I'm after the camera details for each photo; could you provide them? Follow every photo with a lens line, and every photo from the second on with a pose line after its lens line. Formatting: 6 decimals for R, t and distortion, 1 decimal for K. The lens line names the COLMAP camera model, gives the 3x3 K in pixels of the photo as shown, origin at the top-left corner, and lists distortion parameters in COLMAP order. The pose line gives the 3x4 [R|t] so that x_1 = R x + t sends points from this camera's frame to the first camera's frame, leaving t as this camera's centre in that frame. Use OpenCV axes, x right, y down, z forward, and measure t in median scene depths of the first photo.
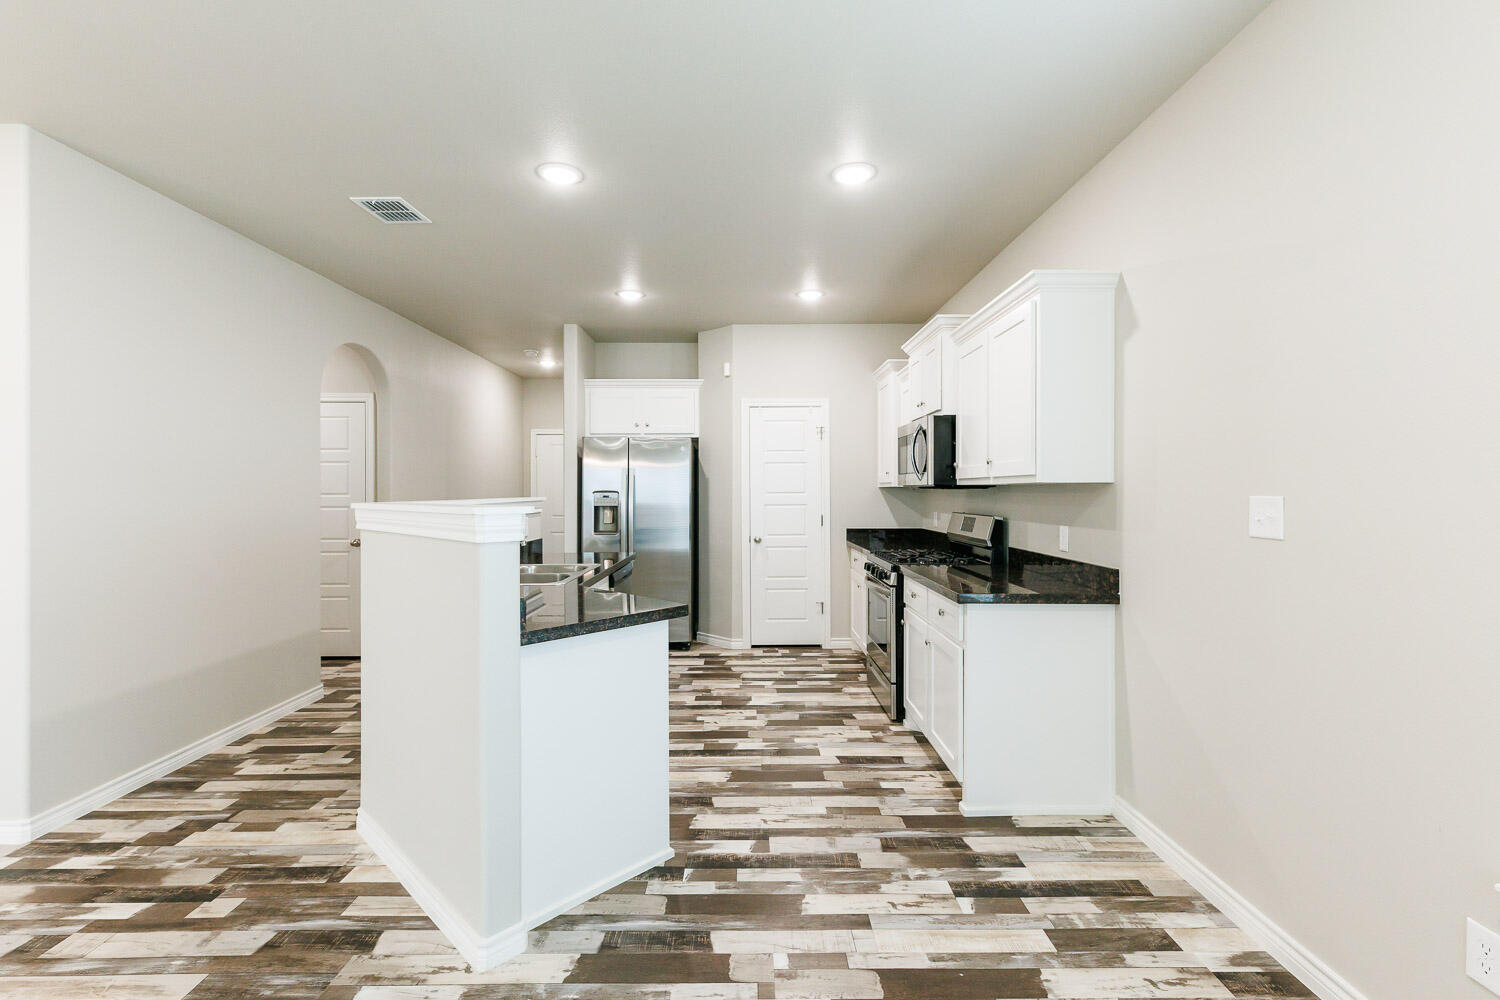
lens RADIAL K [[669.0, 0, 748.9], [0, 669.0, 493.7], [0, 0, 1]] dist [0.004173, -0.000596]
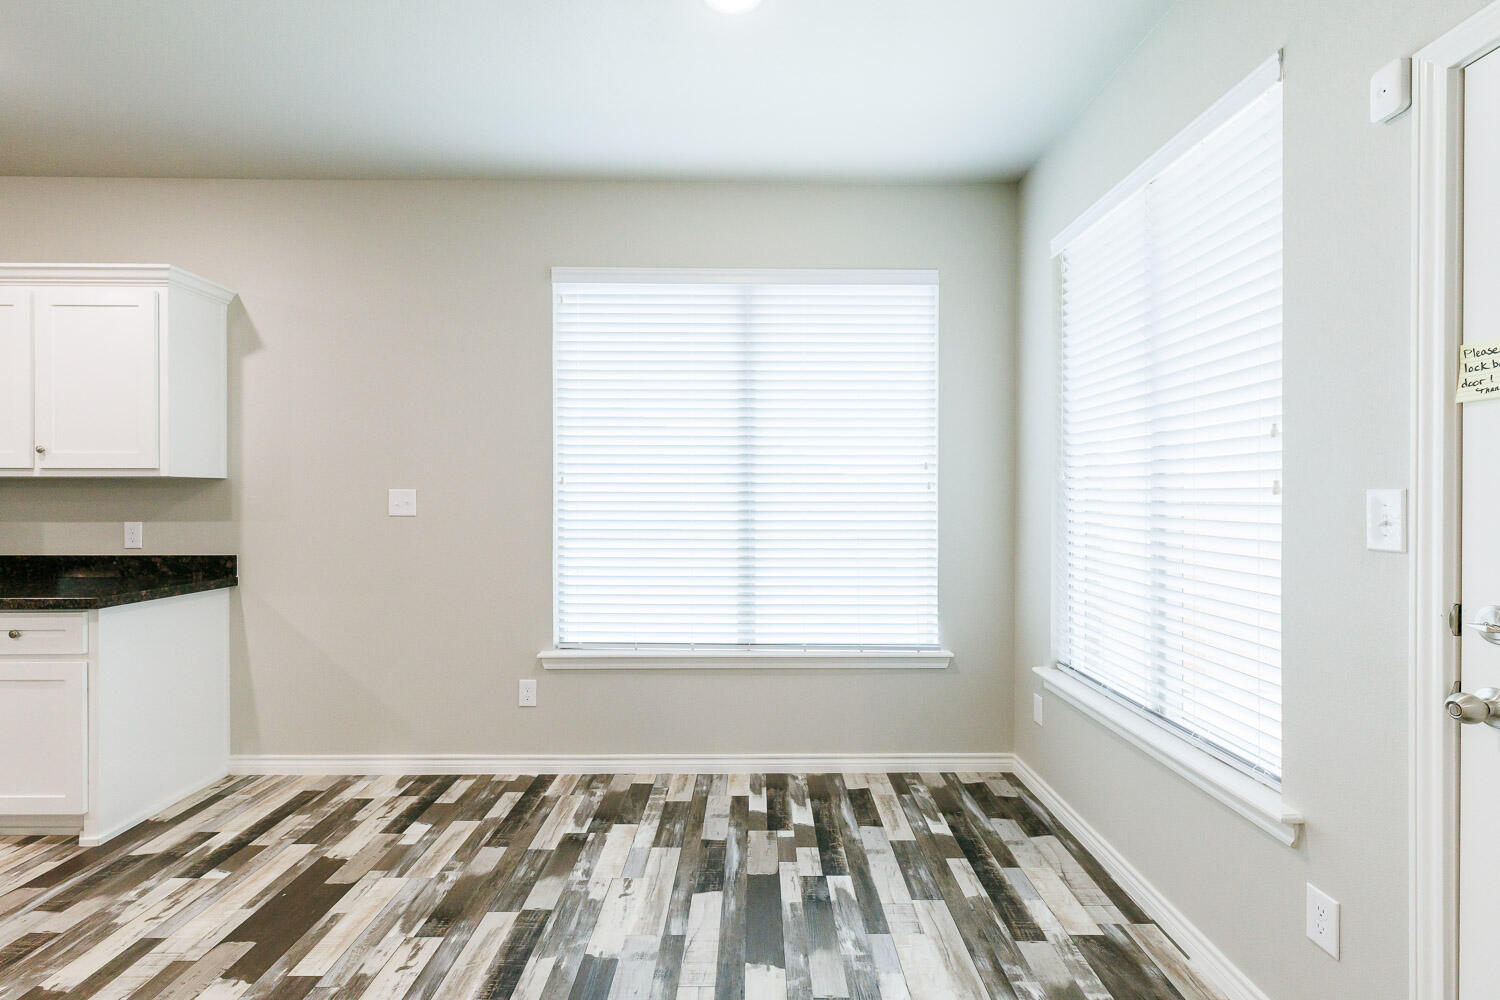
lens RADIAL K [[669.0, 0, 756.0], [0, 669.0, 500.6], [0, 0, 1]] dist [0.004173, -0.000596]
pose [[0.000176, -0.007954, 0.999968, -0.519860], [0.004985, 0.999956, 0.007953, 0.014824], [-0.999988, 0.004983, 0.000216, 0.105167]]
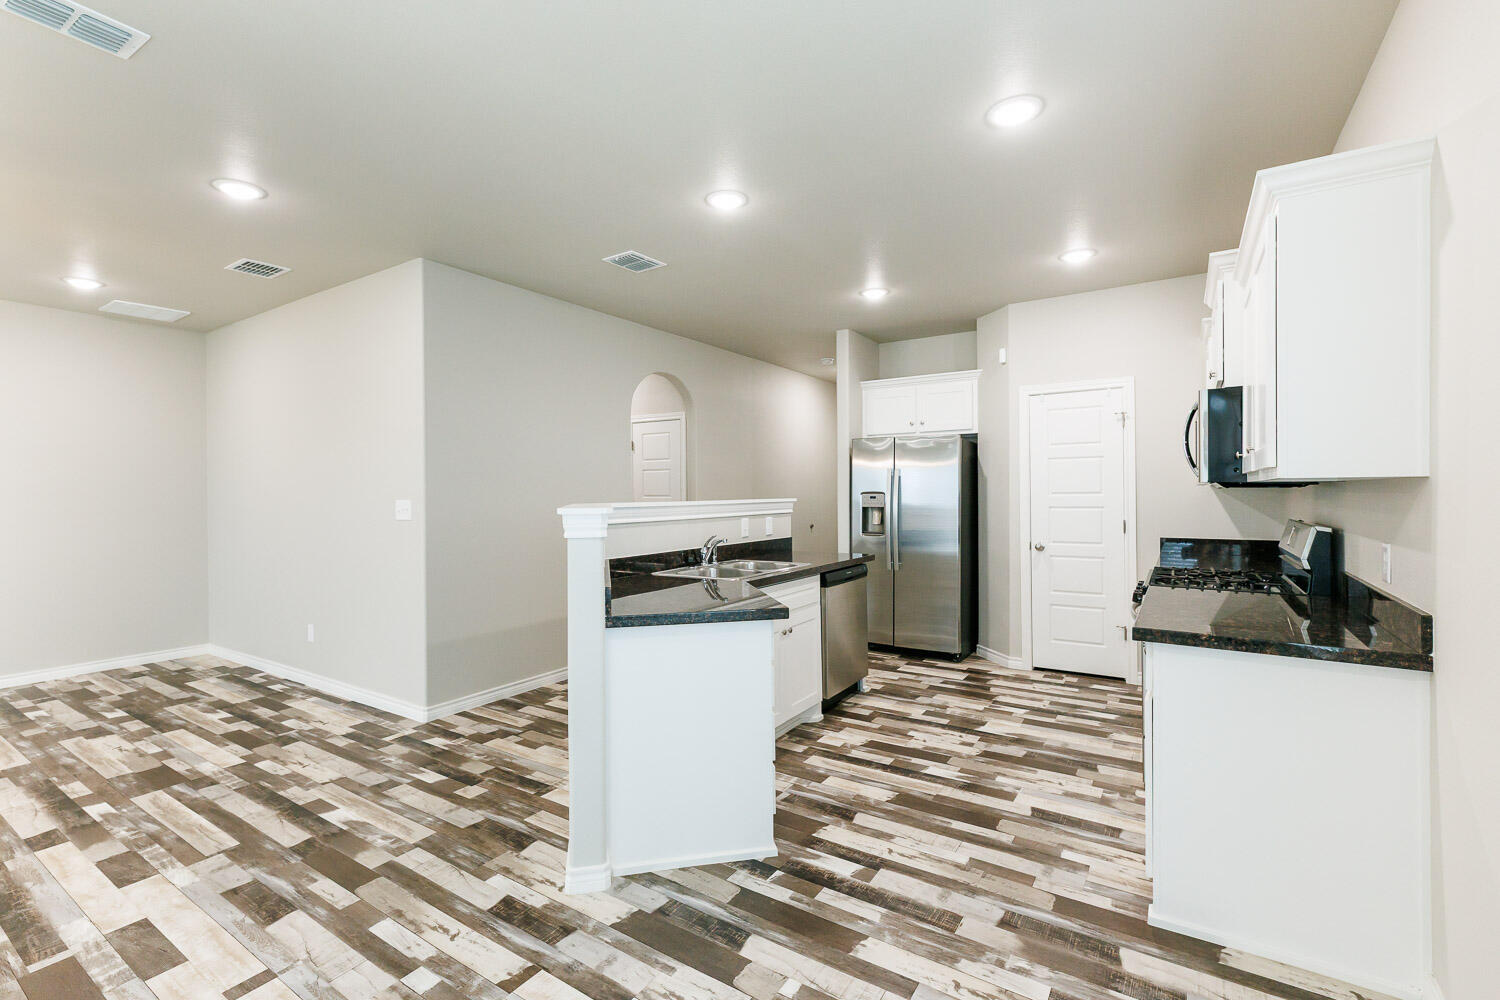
lens RADIAL K [[669.0, 0, 743.3], [0, 669.0, 499.7], [0, 0, 1]] dist [0.004173, -0.000596]
pose [[0.829569, 0.001121, -0.558403, 0.330078], [0.004045, 0.999960, 0.008015, -0.002771], [0.558390, -0.008908, 0.829531, 0.112607]]
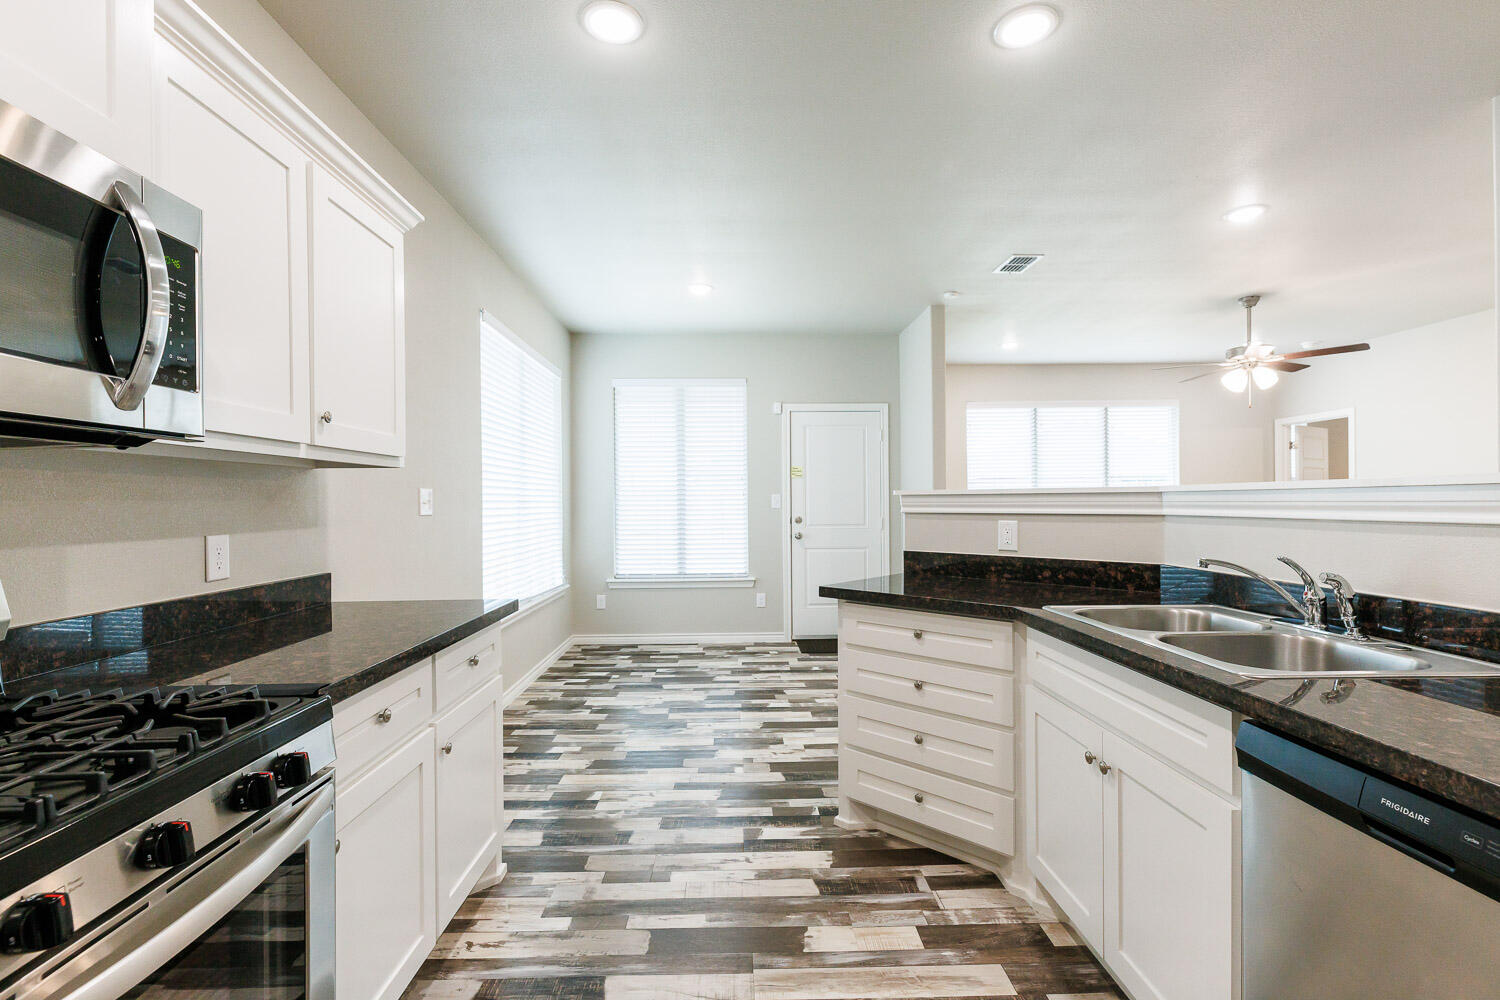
lens RADIAL K [[669.0, 0, 745.8], [0, 669.0, 500.7], [0, 0, 1]] dist [0.004173, -0.000596]
pose [[-0.999853, 0.009297, -0.014380, 0.030692], [0.009235, 0.999948, 0.004351, 0.020936], [0.014420, 0.004218, -0.999887, 1.657460]]
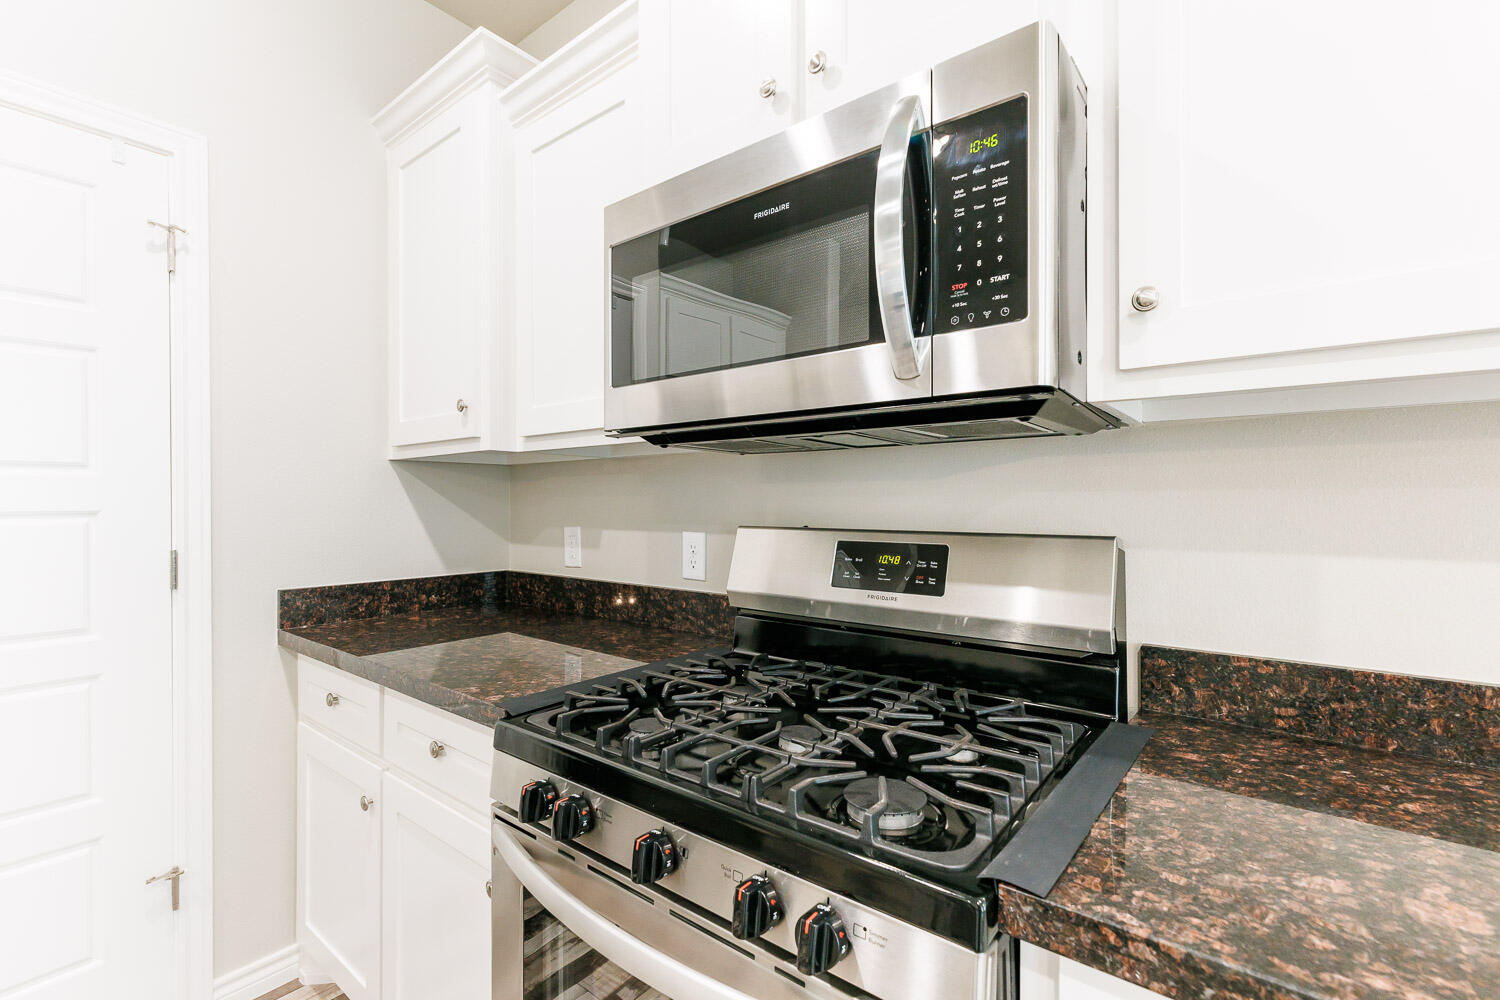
lens RADIAL K [[669.0, 0, 750.3], [0, 669.0, 501.1], [0, 0, 1]] dist [0.004173, -0.000596]
pose [[0.637656, 0.002164, 0.770318, 0.088080], [0.002838, 0.999983, -0.005158, 0.025179], [-0.770316, 0.005475, 0.637639, 1.179642]]
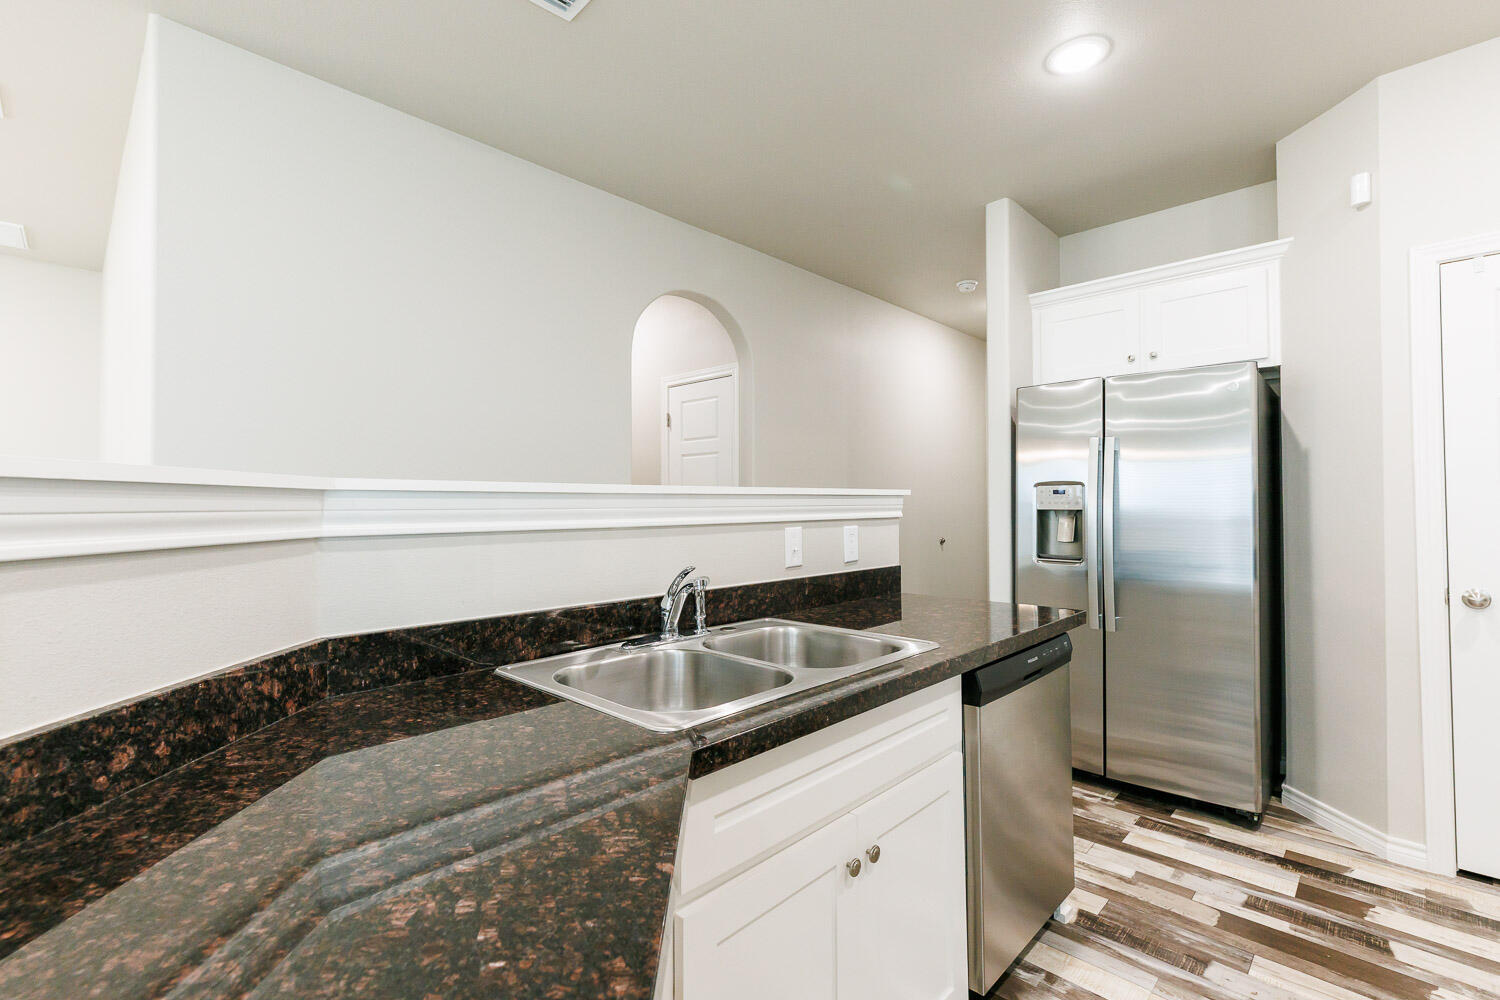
lens RADIAL K [[669.0, 0, 748.4], [0, 669.0, 494.8], [0, 0, 1]] dist [0.004173, -0.000596]
pose [[0.713436, -0.012218, -0.700614, -0.025377], [-0.000298, 0.999843, -0.017740, 0.028138], [0.700721, 0.012865, 0.713320, 0.787636]]
